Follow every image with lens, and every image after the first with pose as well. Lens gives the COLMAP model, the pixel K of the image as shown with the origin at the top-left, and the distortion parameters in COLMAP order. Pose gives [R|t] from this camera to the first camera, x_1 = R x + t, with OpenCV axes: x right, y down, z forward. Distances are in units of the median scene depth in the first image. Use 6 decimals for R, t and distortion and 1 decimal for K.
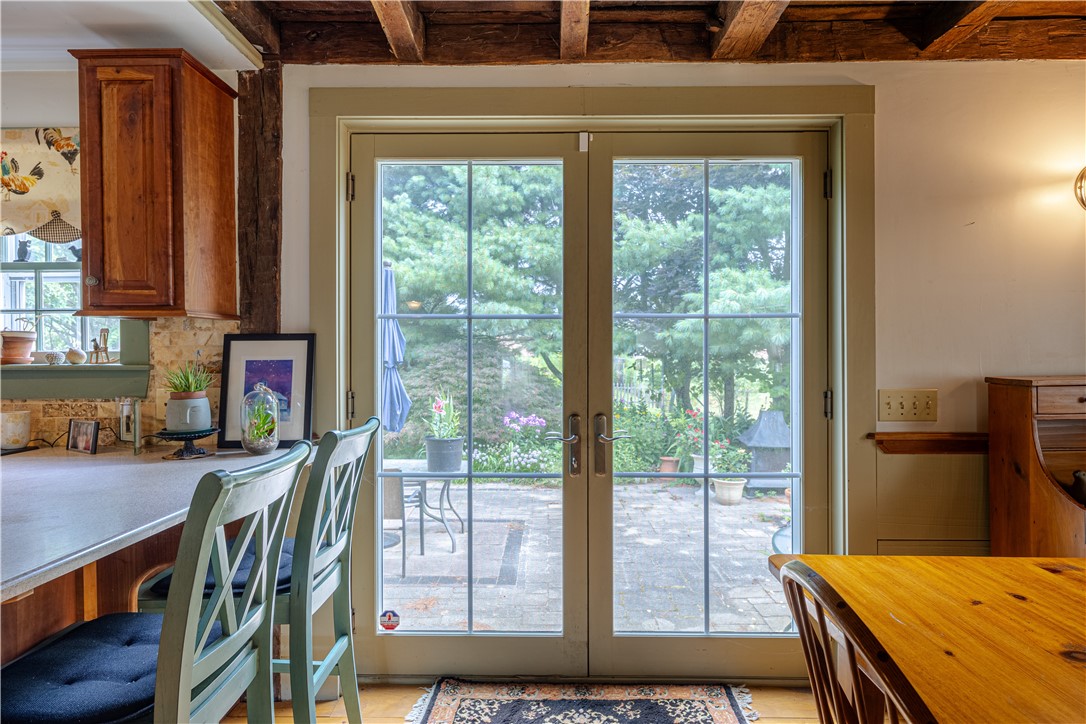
lens RADIAL K [[528.8, 0, 544.6], [0, 528.8, 359.9], [0, 0, 1]] dist [0.001410, 0.001019]
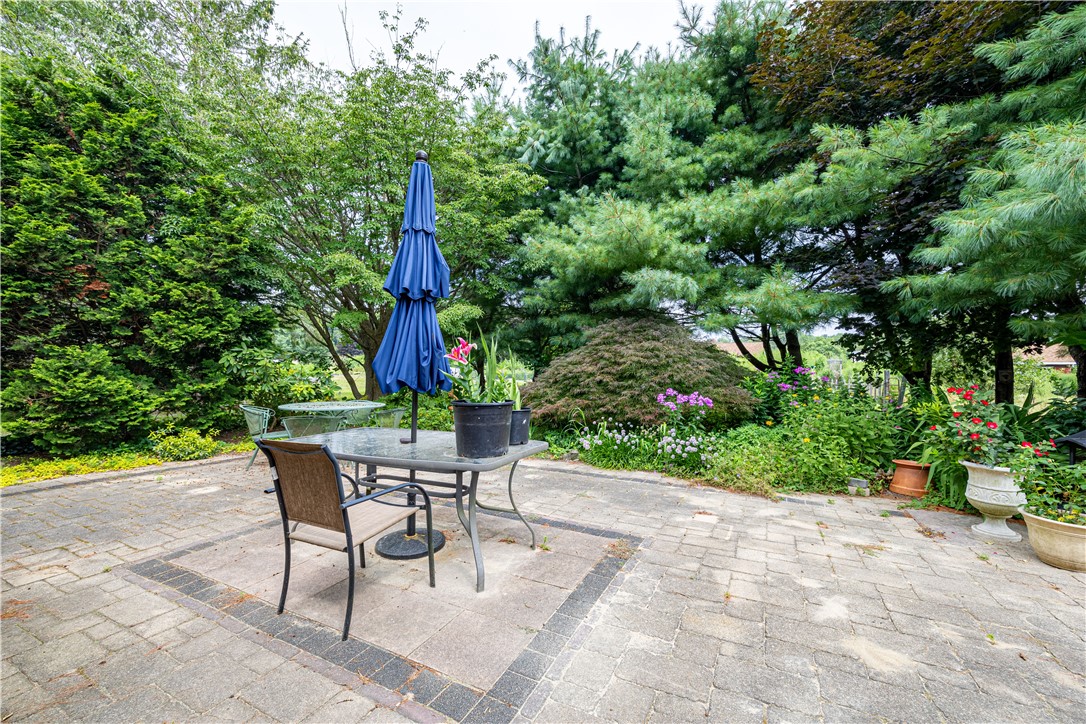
lens RADIAL K [[435.6, 0, 544.2], [0, 435.6, 356.5], [0, 0, 1]] dist [0.013338, -0.000002]
pose [[0.903494, -0.010657, -0.428468, 0.061659], [0.008599, 0.999940, -0.006740, 0.054738], [0.428515, 0.002405, 0.903532, 0.317765]]
